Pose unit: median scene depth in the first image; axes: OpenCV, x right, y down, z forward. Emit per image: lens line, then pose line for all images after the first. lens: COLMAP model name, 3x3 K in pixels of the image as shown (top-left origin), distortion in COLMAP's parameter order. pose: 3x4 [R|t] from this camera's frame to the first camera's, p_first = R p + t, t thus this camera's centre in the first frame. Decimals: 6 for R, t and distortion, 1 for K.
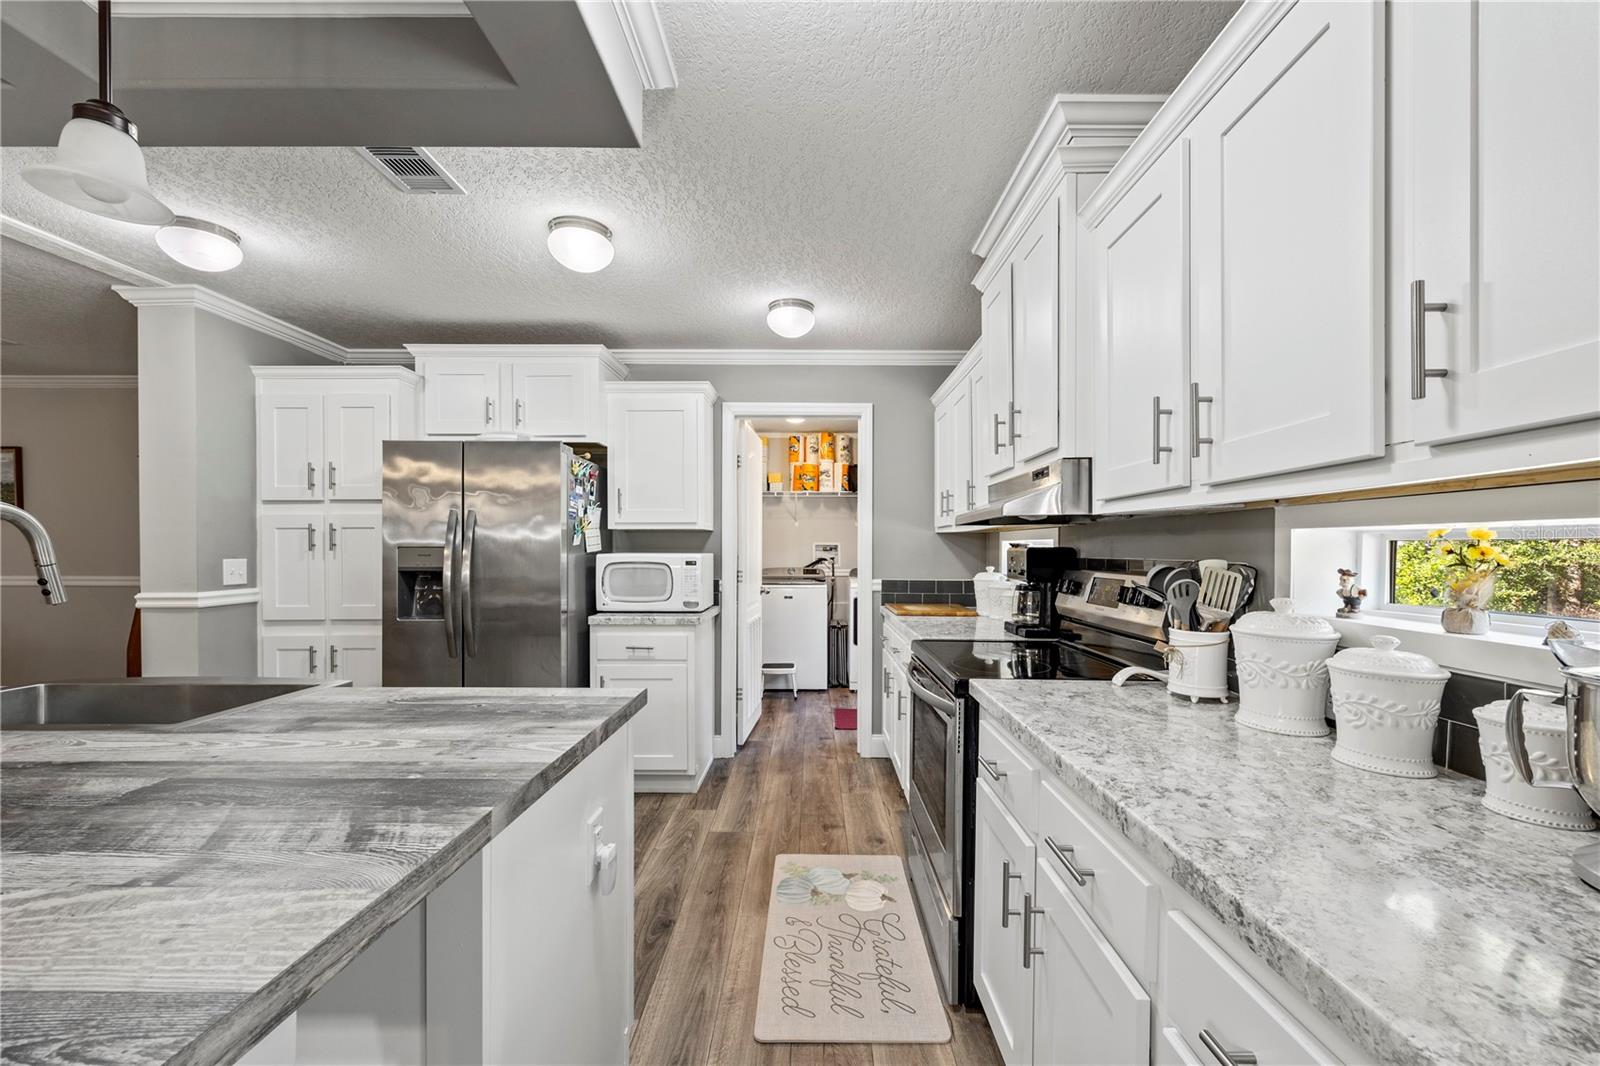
lens RADIAL K [[638.7, 0, 800.0], [0, 638.7, 558.2], [0, 0, 1]] dist [0.000831, -0.000189]
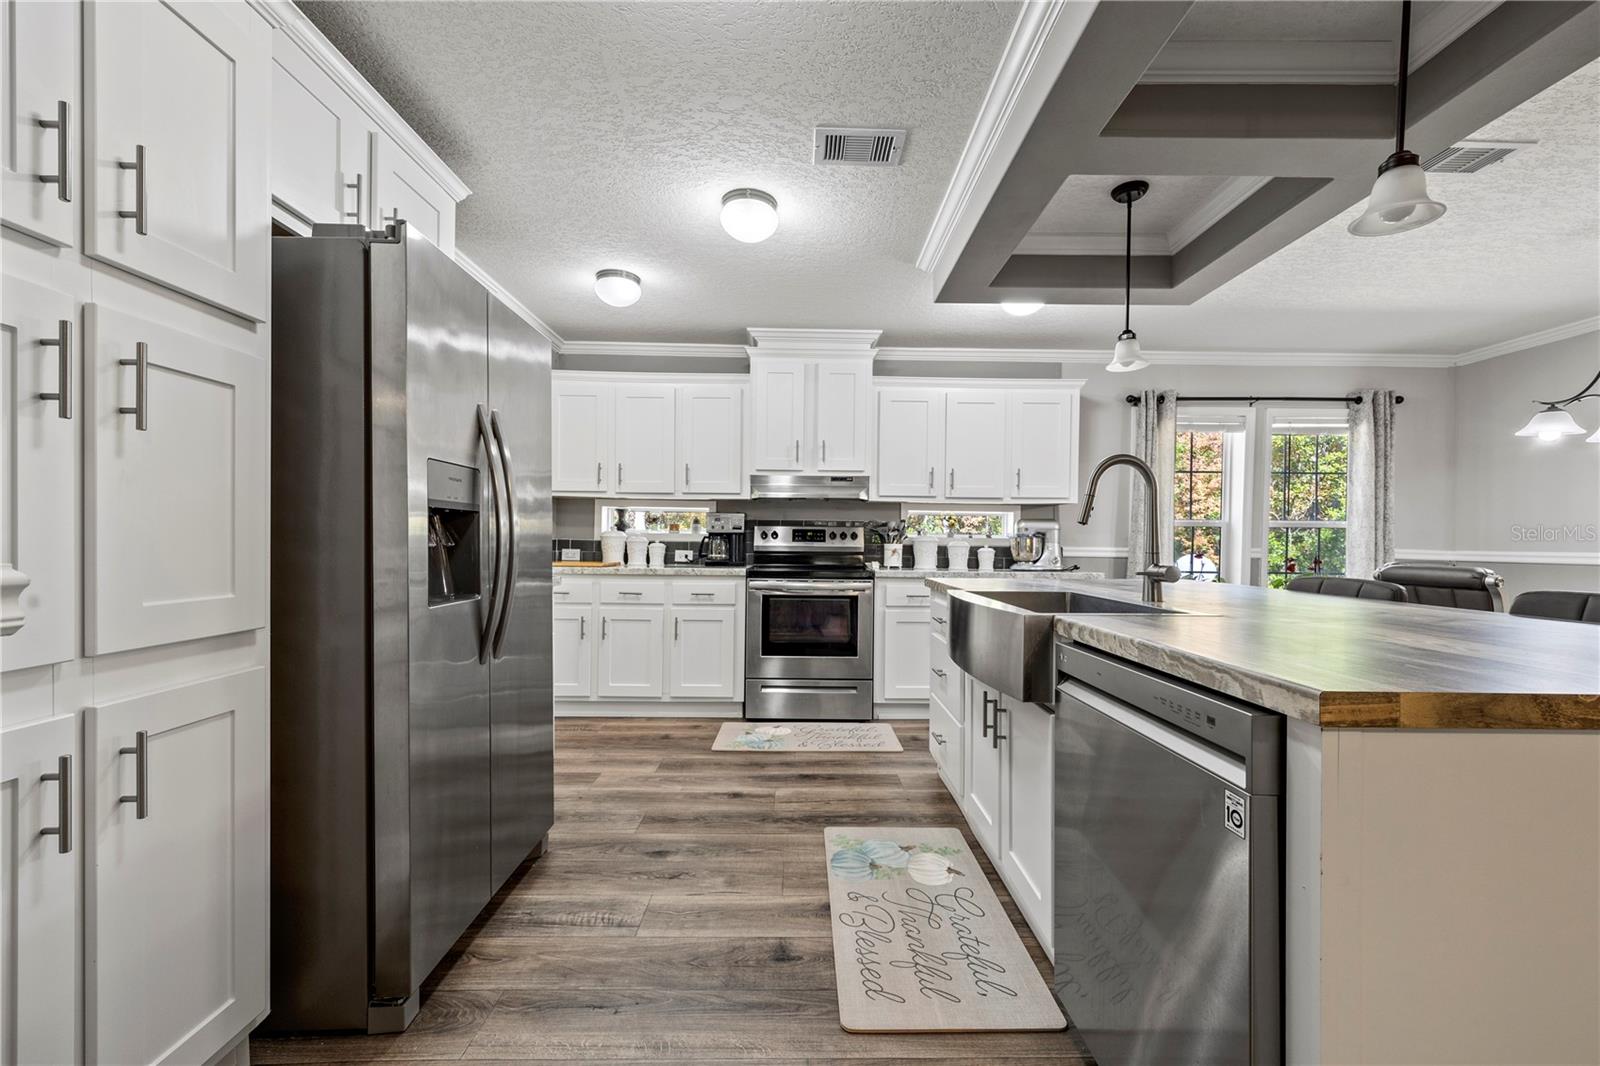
lens RADIAL K [[657.8, 0, 809.4], [0, 657.8, 545.8], [0, 0, 1]] dist [0.001111, 0.000001]
pose [[-0.033622, -0.010246, 0.999382, -1.416570], [0.000043, 0.999947, 0.010253, 0.054909], [-0.999435, 0.000388, -0.033620, 0.908893]]
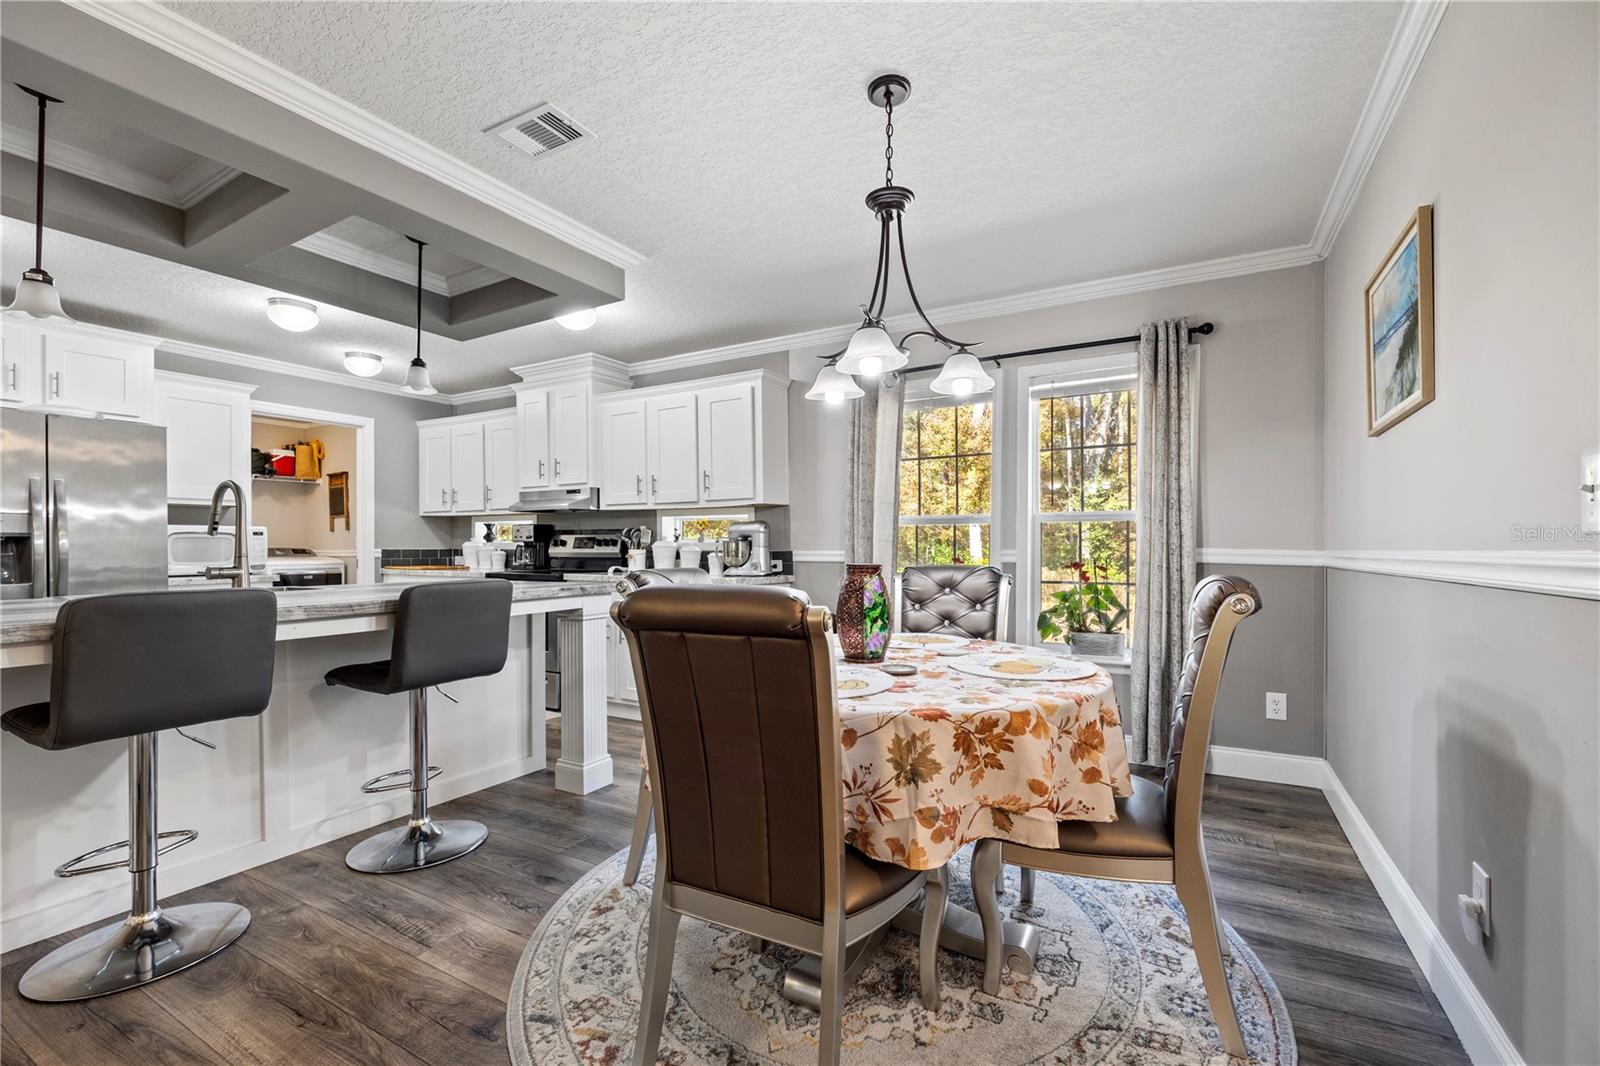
lens RADIAL K [[683.1, 0, 797.9], [0, 683.1, 545.4], [0, 0, 1]] dist [-0.013656, 0.000340]
pose [[0.480370, -0.011625, 0.876989, -1.126468], [0.018059, 0.999831, 0.003362, 0.057942], [-0.876880, 0.014223, 0.480499, -0.741263]]
